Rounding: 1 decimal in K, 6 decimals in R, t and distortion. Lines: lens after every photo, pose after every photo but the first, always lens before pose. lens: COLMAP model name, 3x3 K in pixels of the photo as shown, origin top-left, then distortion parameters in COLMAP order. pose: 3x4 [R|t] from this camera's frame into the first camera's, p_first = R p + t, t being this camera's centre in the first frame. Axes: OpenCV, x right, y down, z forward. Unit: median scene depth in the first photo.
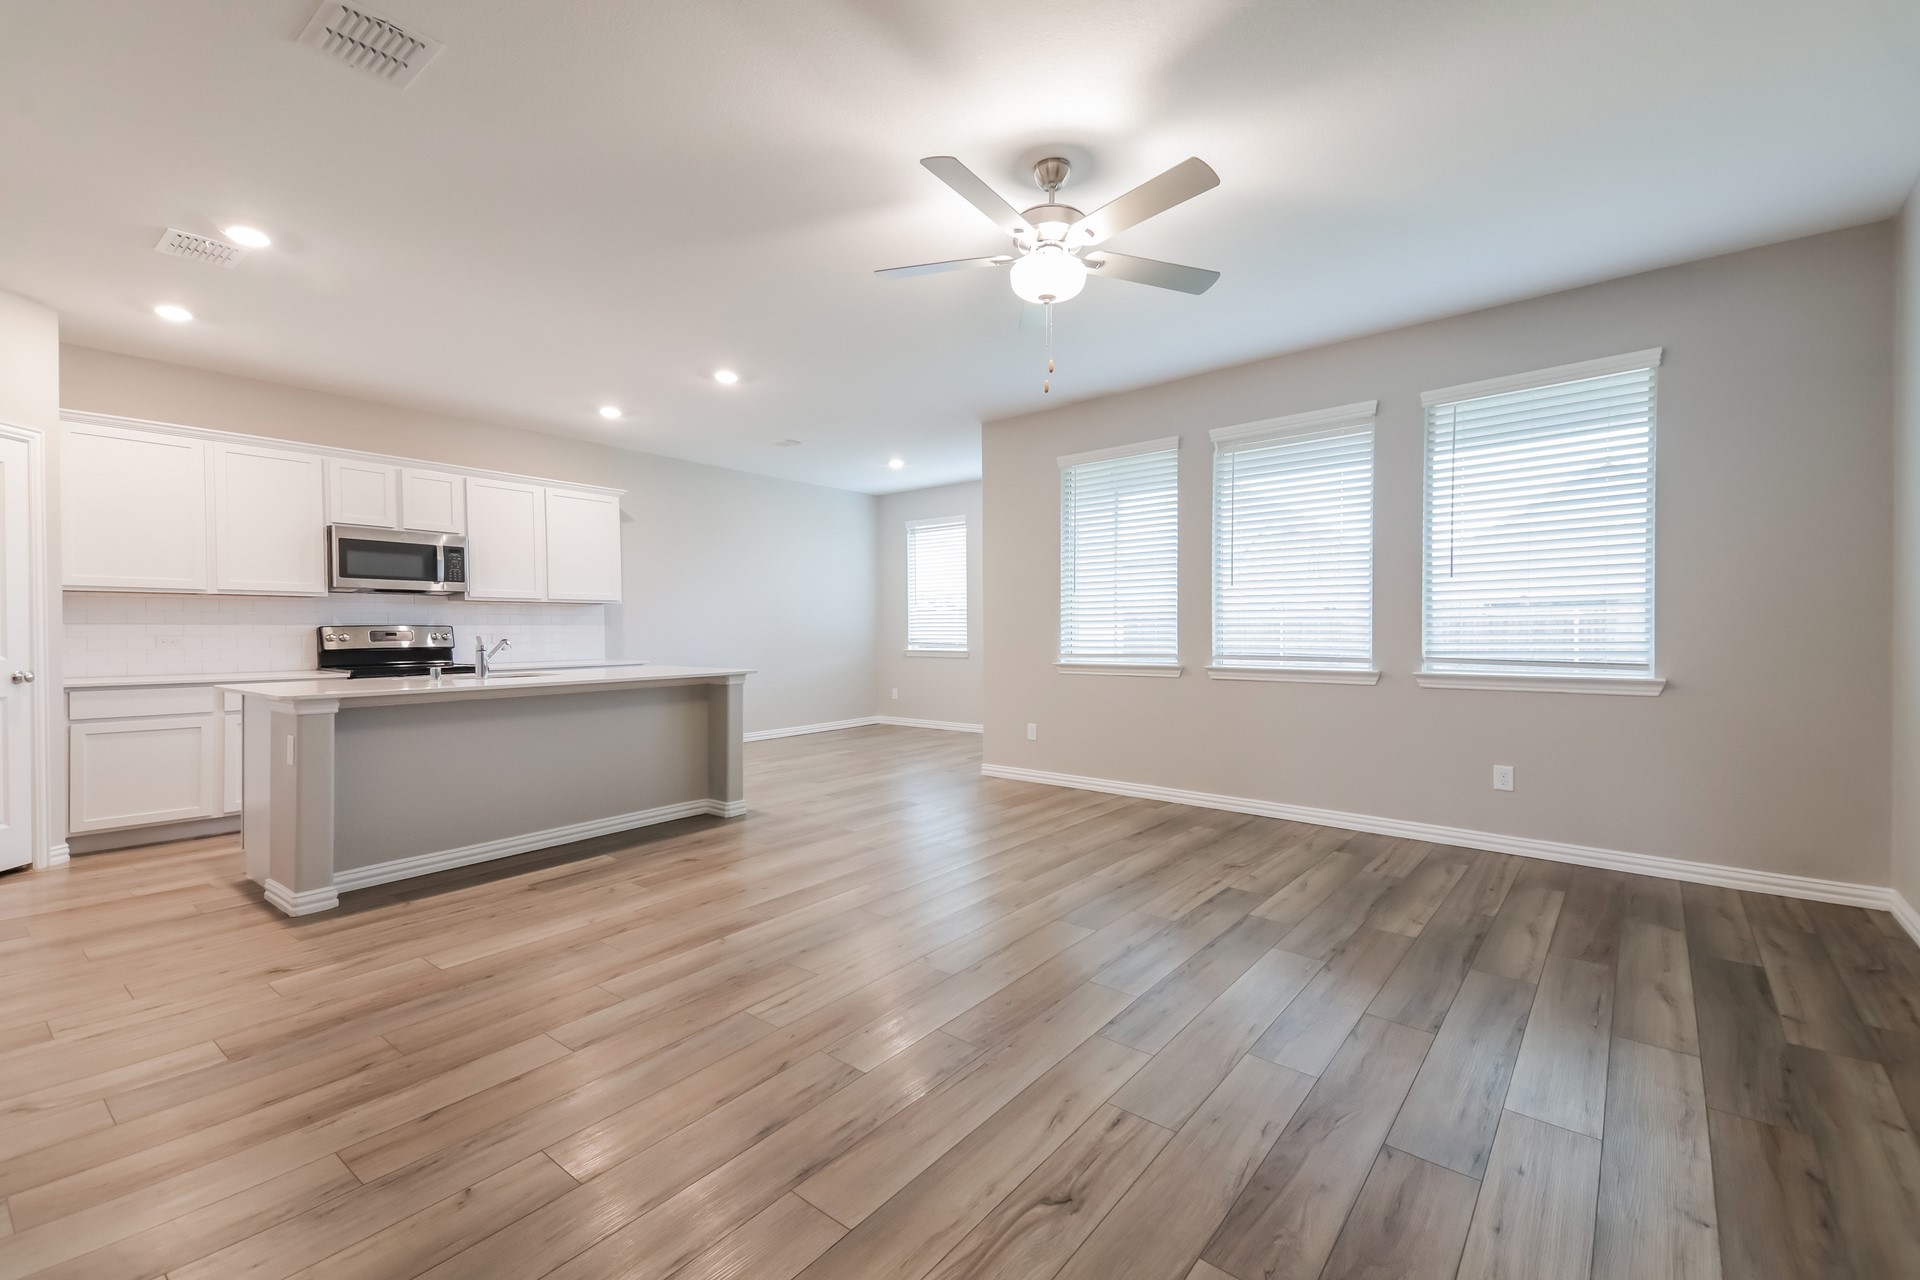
lens RADIAL K [[801.4, 0, 956.6], [0, 801.4, 631.1], [0, 0, 1]] dist [0.140450, -0.057372]
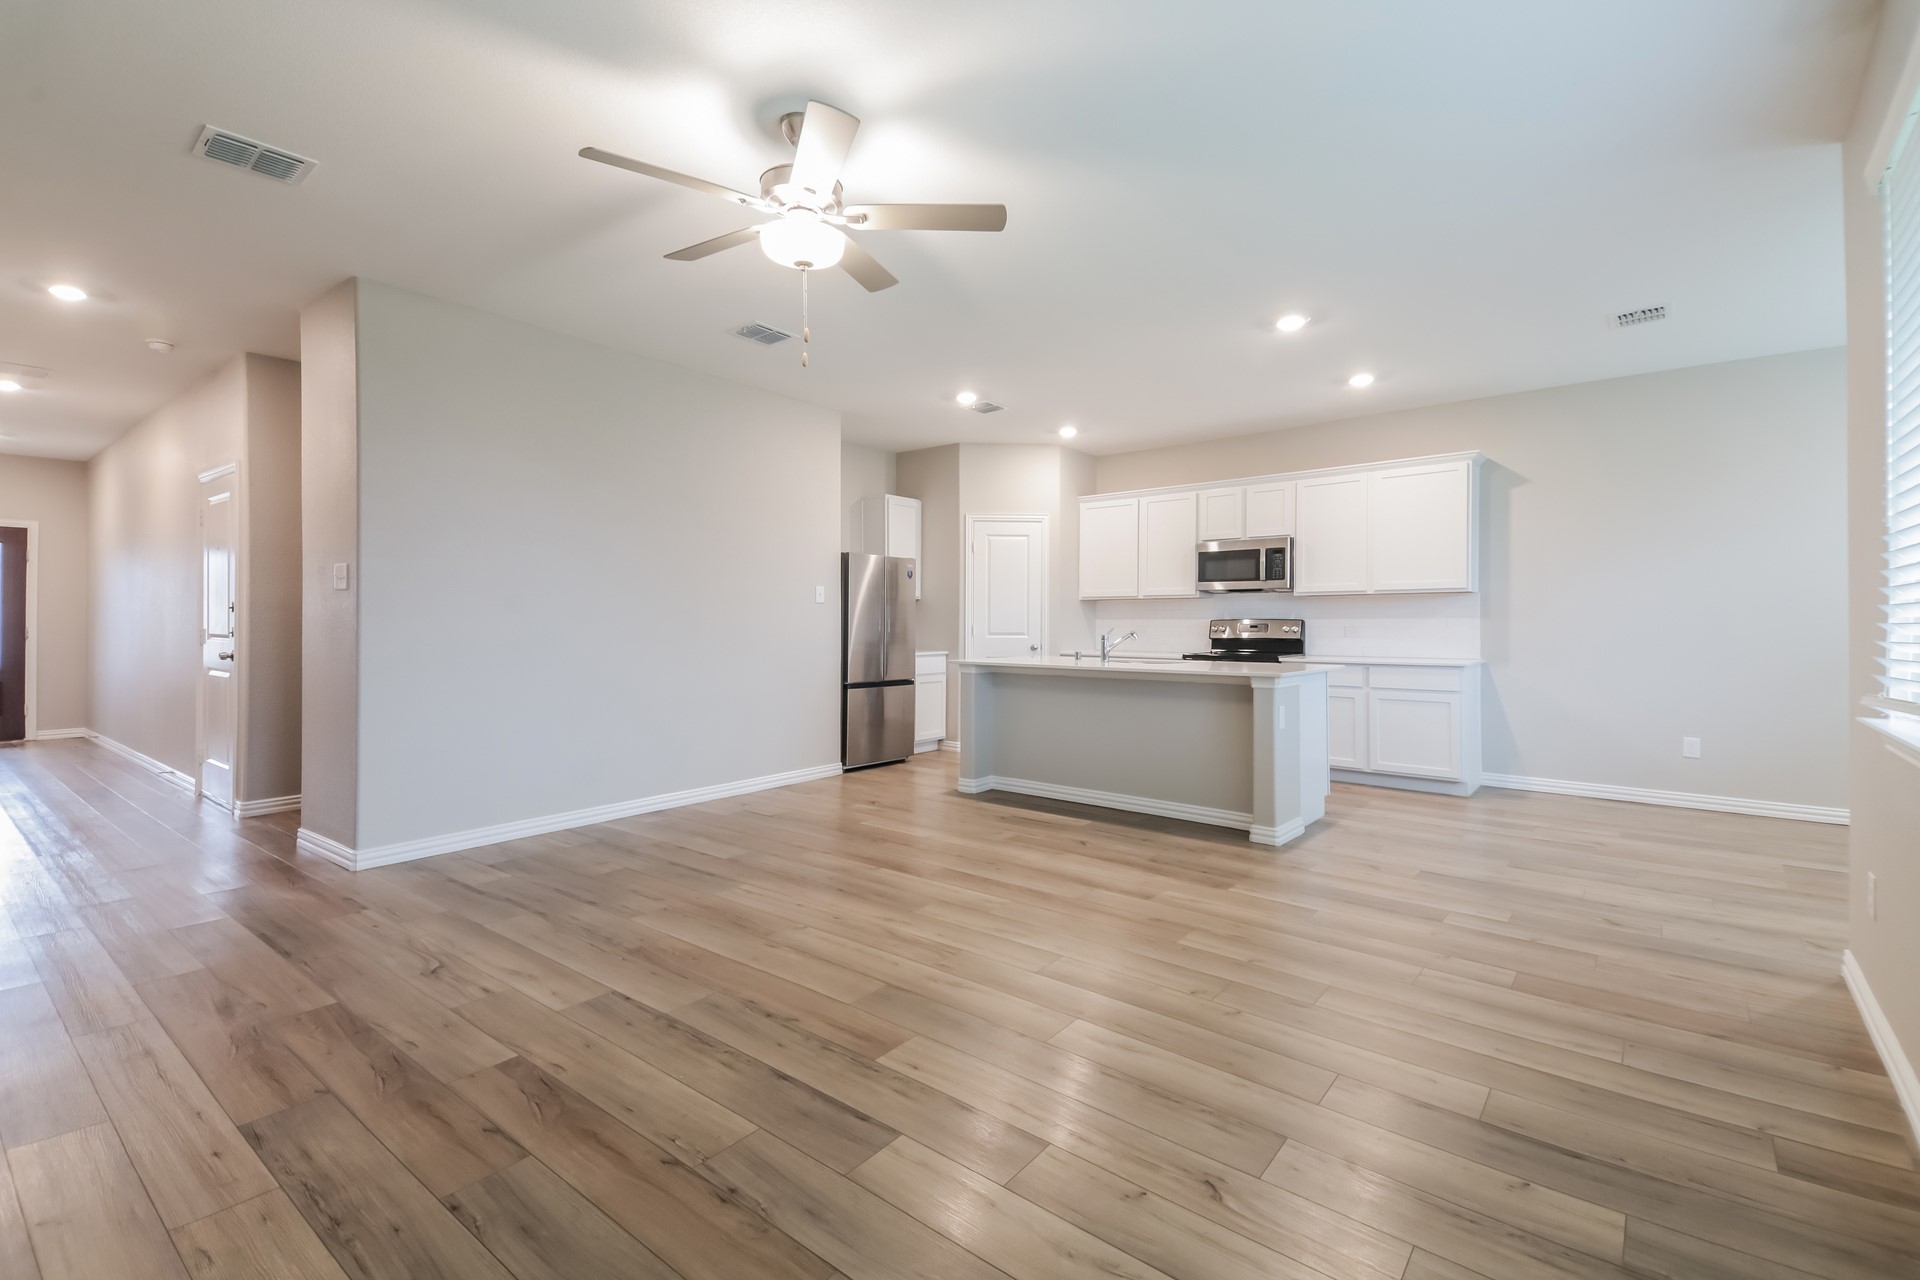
lens RADIAL K [[836.7, 0, 958.3], [0, 836.7, 624.9], [0, 0, 1]] dist [0.103683, -0.050465]
pose [[0.006083, 0.006378, -0.999961, 0.613447], [-0.005943, 0.999962, 0.006342, -0.004793], [0.999964, 0.005904, 0.006120, 0.675955]]
